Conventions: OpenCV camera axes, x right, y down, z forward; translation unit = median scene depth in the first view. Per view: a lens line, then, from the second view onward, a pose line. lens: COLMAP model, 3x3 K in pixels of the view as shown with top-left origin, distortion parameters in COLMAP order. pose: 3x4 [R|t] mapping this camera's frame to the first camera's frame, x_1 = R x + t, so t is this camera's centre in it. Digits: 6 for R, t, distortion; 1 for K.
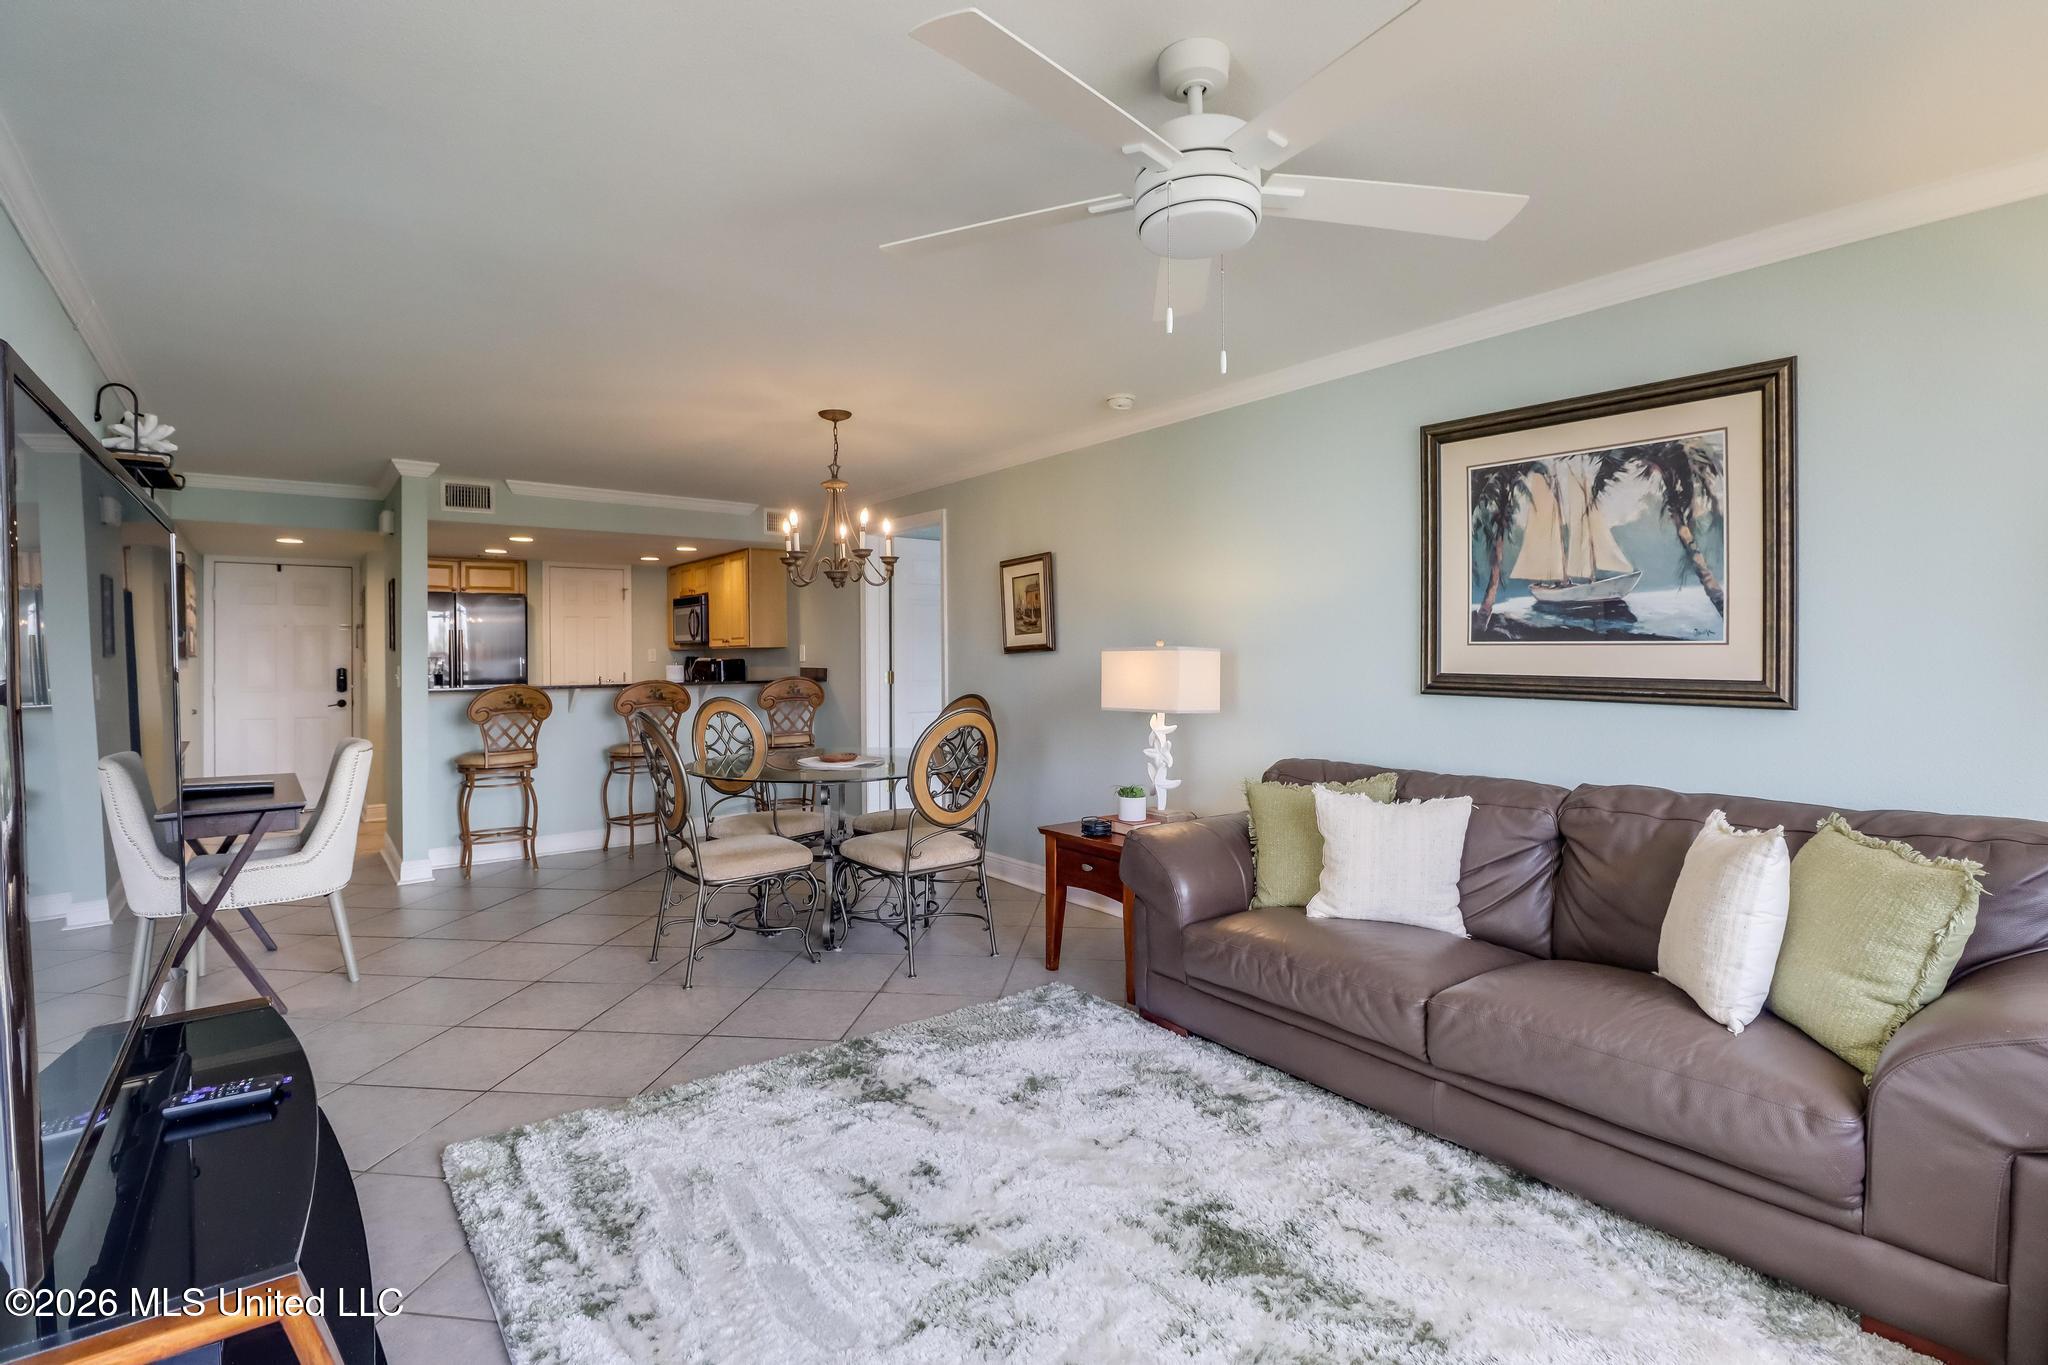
lens RADIAL K [[965.2, 0, 1003.6], [0, 965.2, 649.7], [0, 0, 1]] dist [0.003751, -0.014000]
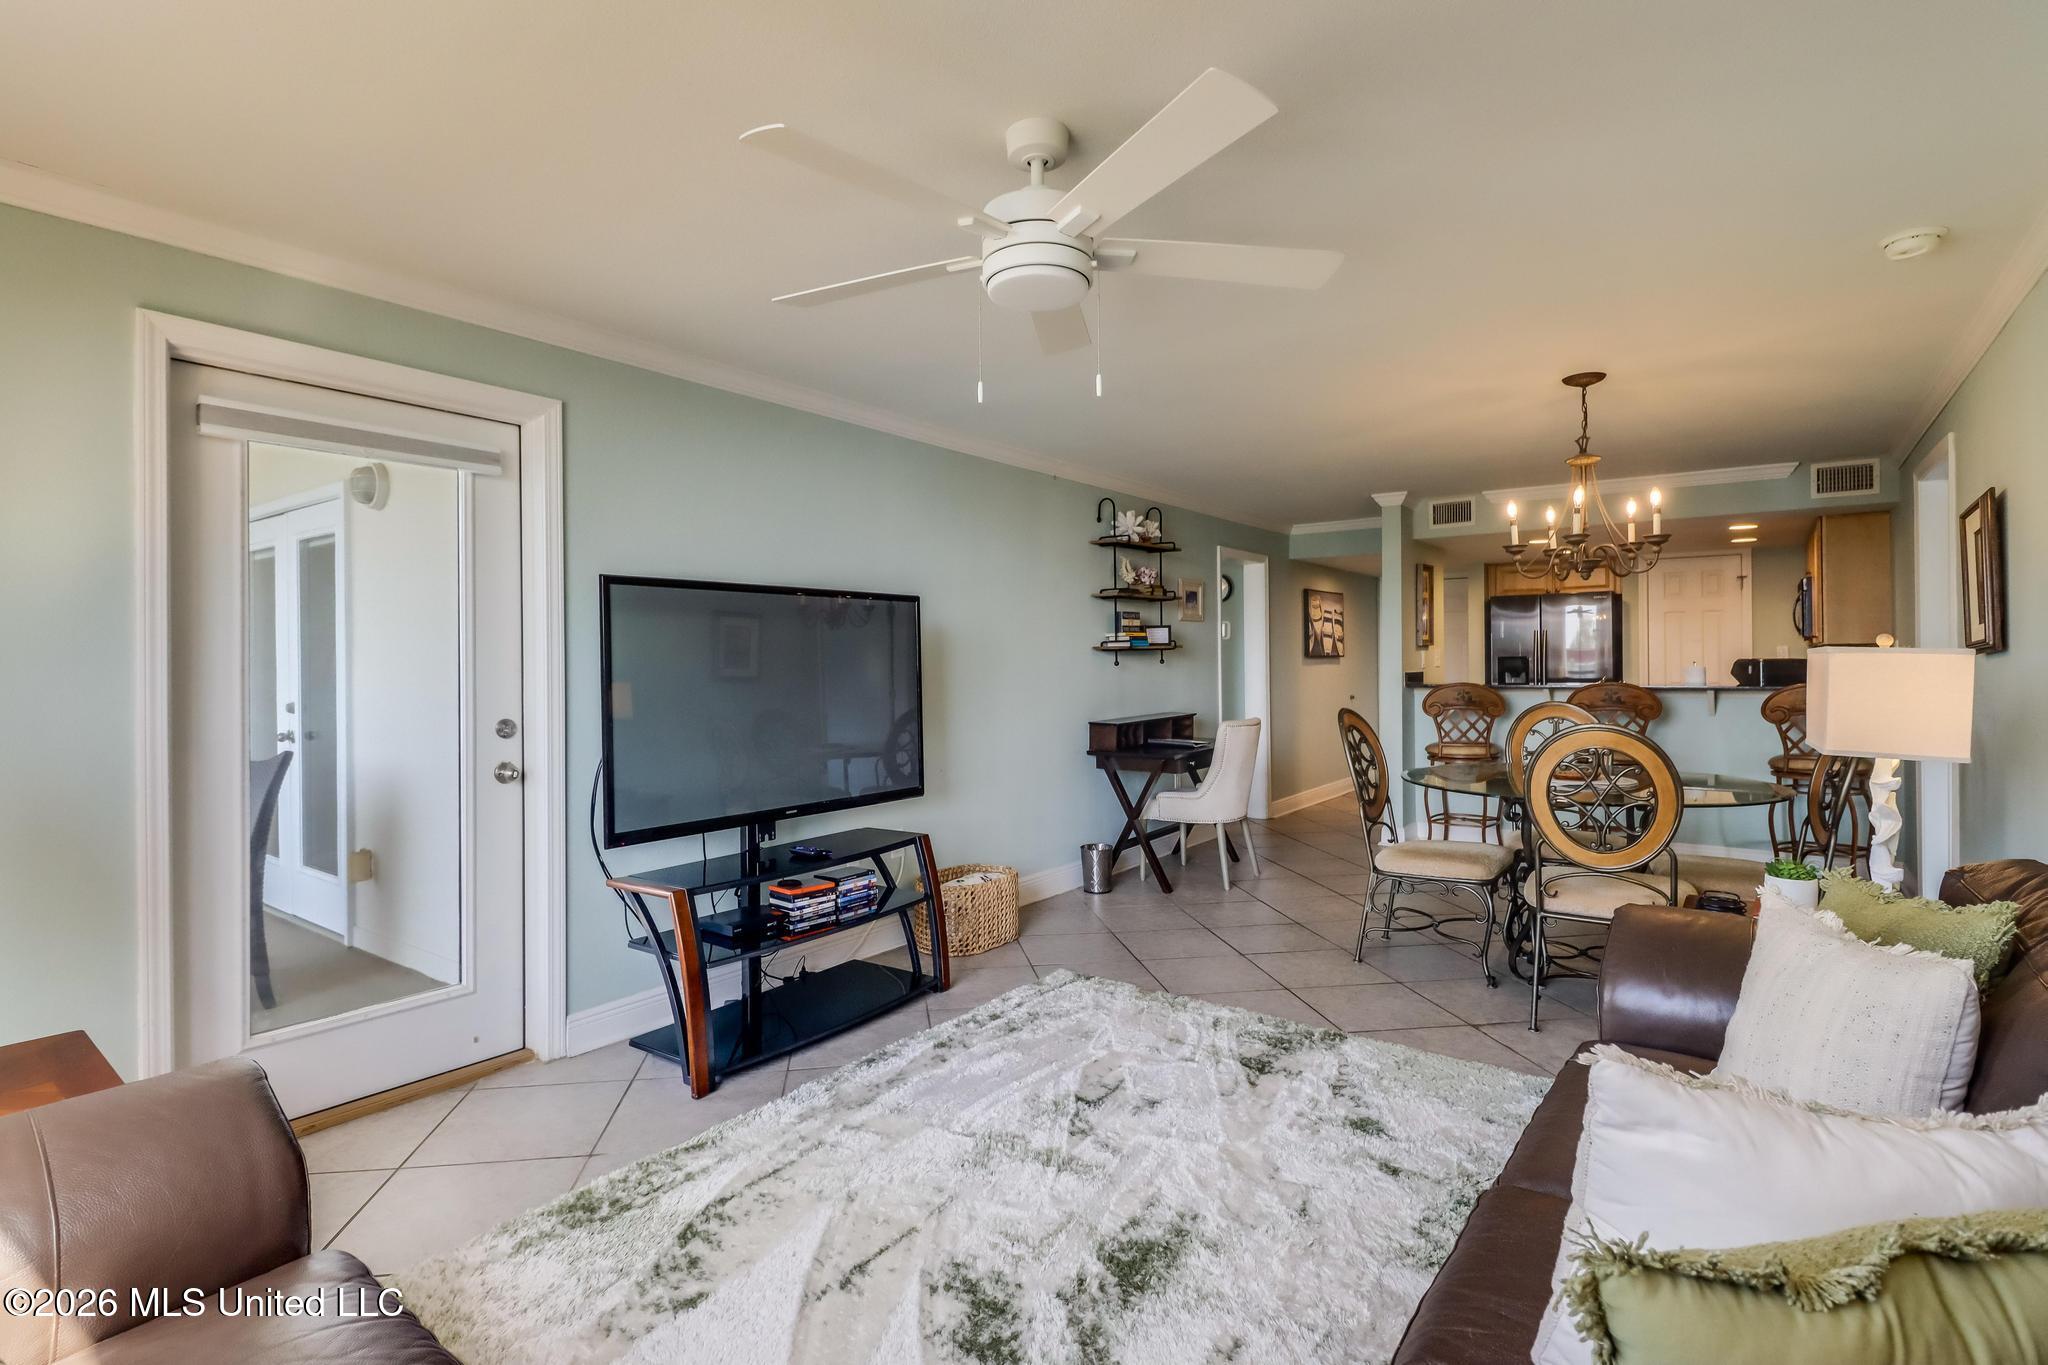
lens RADIAL K [[965.2, 0, 1003.6], [0, 965.2, 649.7], [0, 0, 1]] dist [0.003751, -0.014000]
pose [[0.281932, -0.005774, -0.959417, 0.824682], [0.009241, 0.999952, -0.003302, -0.004364], [0.959390, -0.007935, 0.281971, 0.417129]]
